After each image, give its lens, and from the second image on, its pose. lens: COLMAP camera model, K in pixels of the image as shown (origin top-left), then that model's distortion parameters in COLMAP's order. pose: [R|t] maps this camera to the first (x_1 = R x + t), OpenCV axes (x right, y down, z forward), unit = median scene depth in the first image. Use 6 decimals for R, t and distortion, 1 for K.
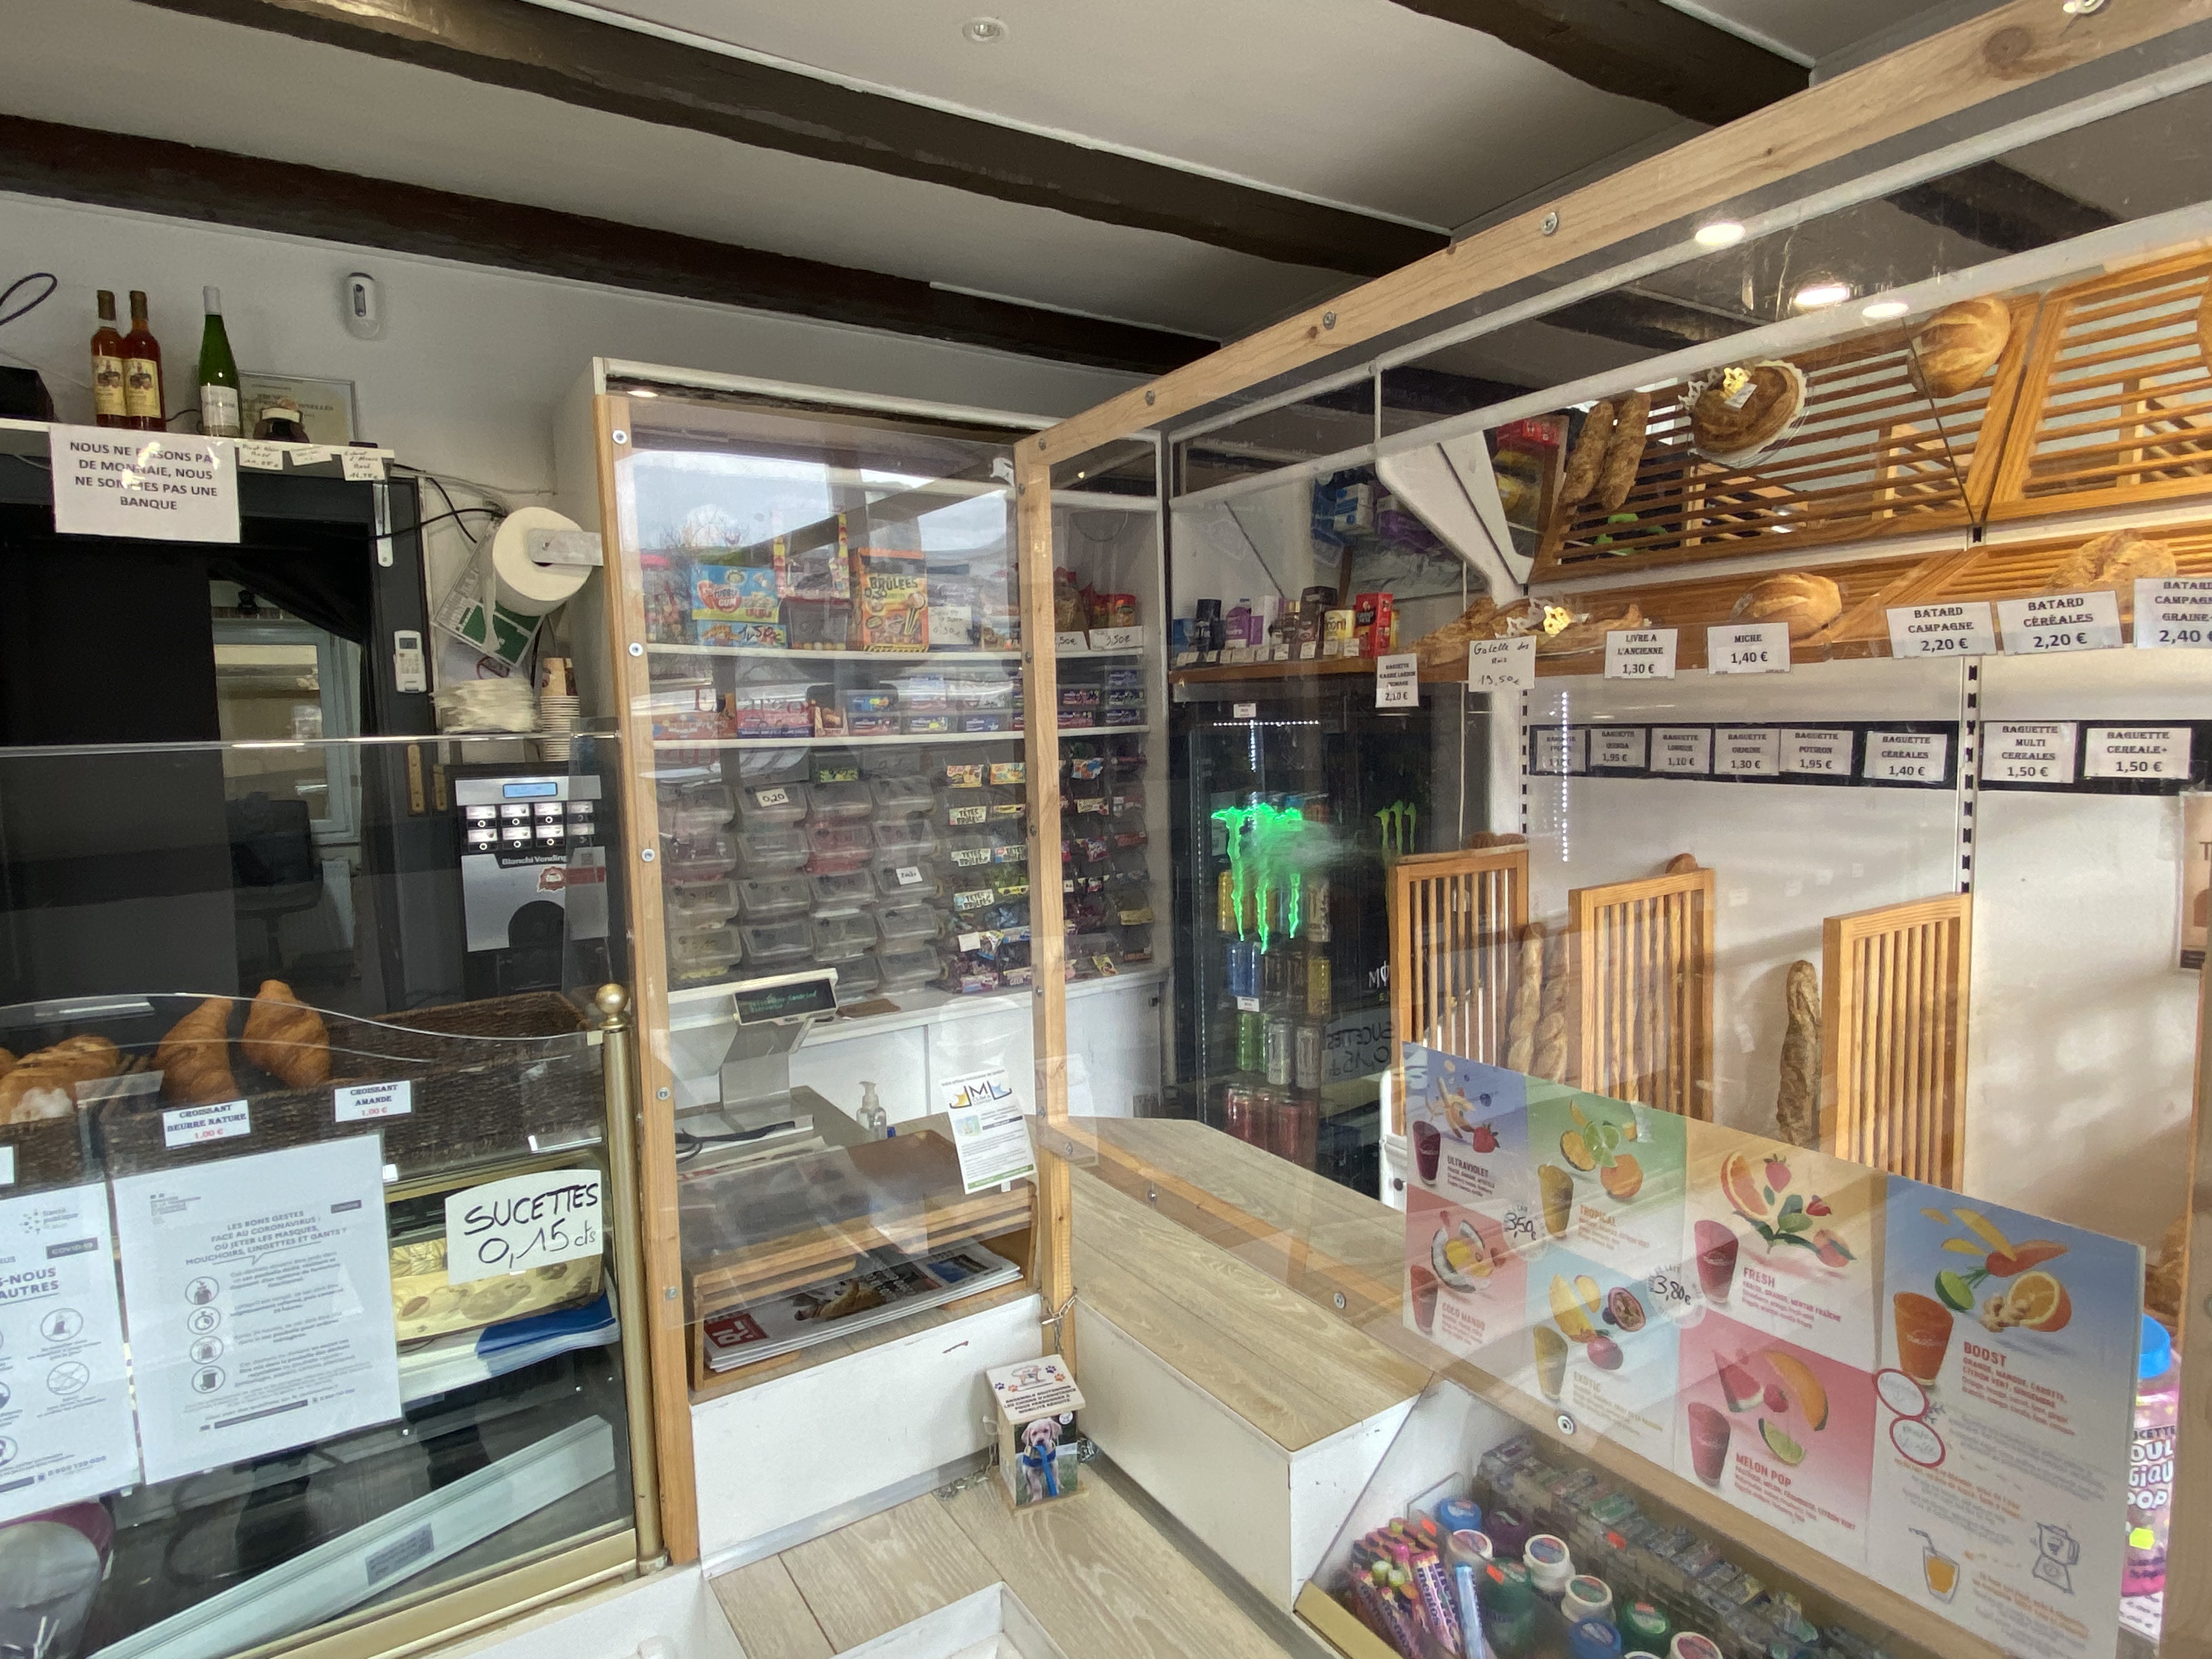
lens RADIAL K [[1207.1, 0, 1085.7], [0, 1207.1, 836.0], [0, 0, 1]] dist [0.017543, -0.018938]
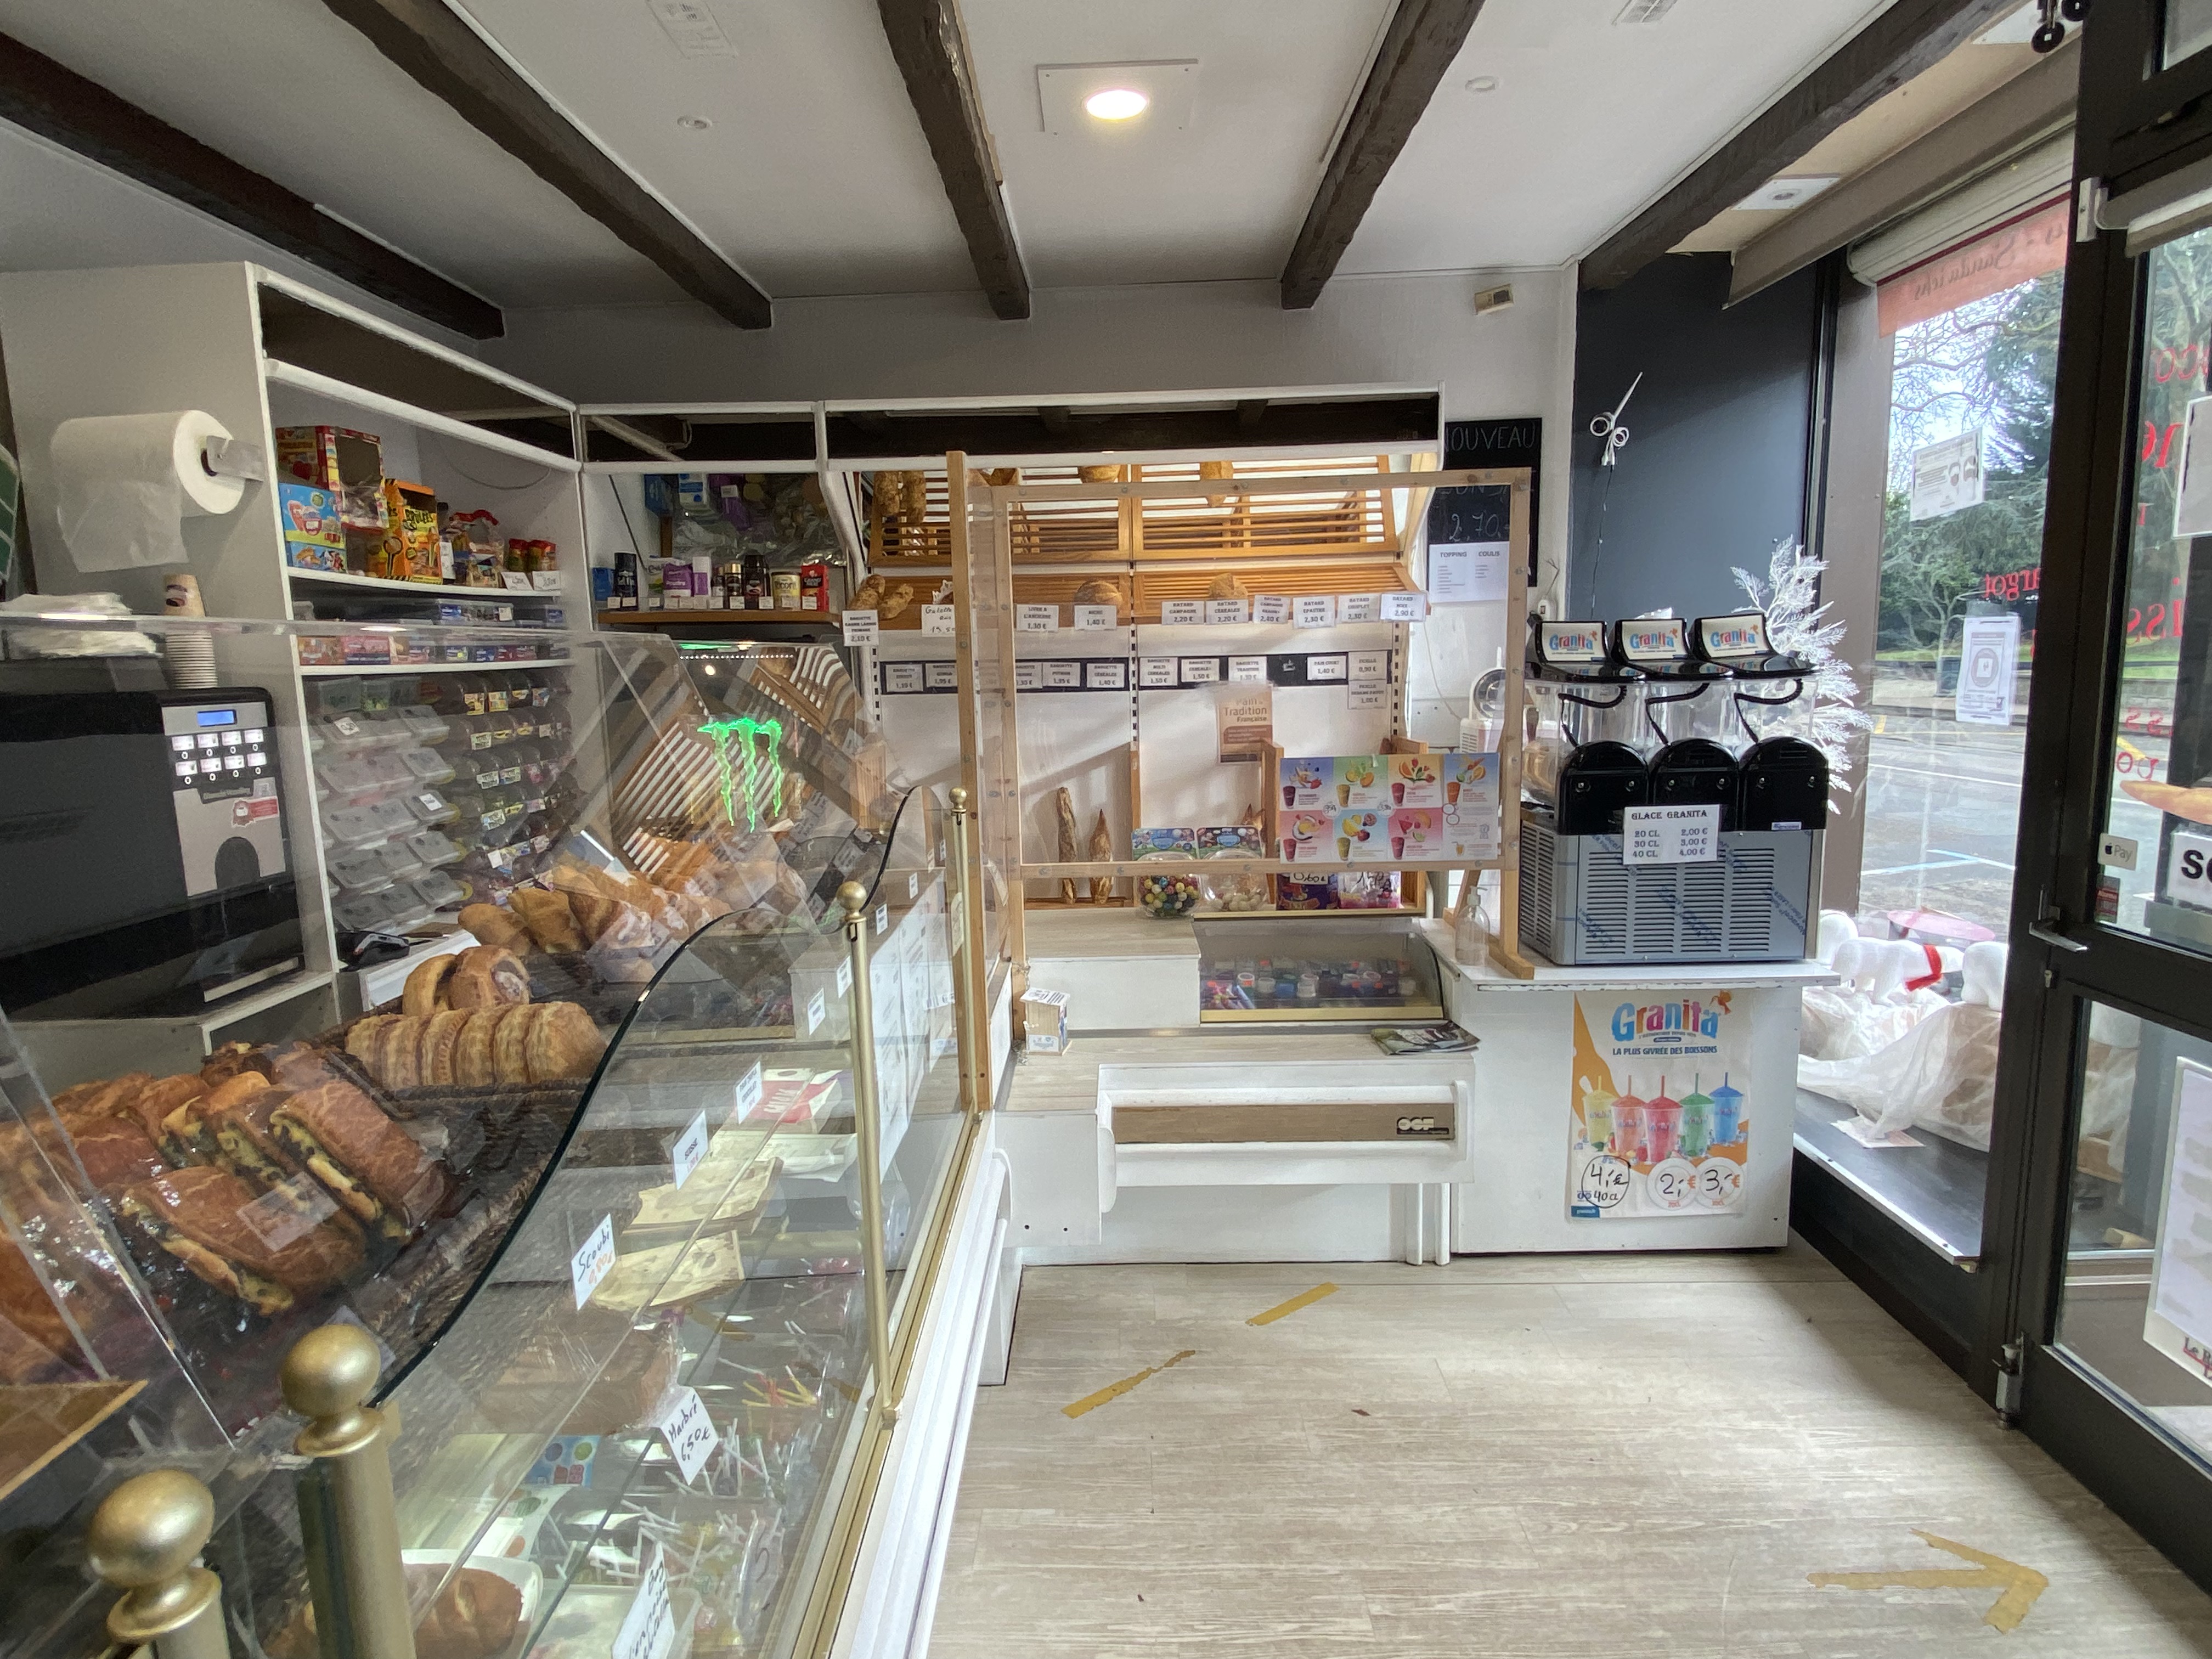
lens RADIAL K [[1207.1, 0, 1108.1], [0, 1207.1, 844.4], [0, 0, 1]] dist [0.017543, -0.018938]
pose [[0.549569, -0.117096, 0.827202, -0.886837], [0.083342, 0.992874, 0.085178, 0.036958], [-0.831281, 0.022129, 0.555411, -0.080711]]
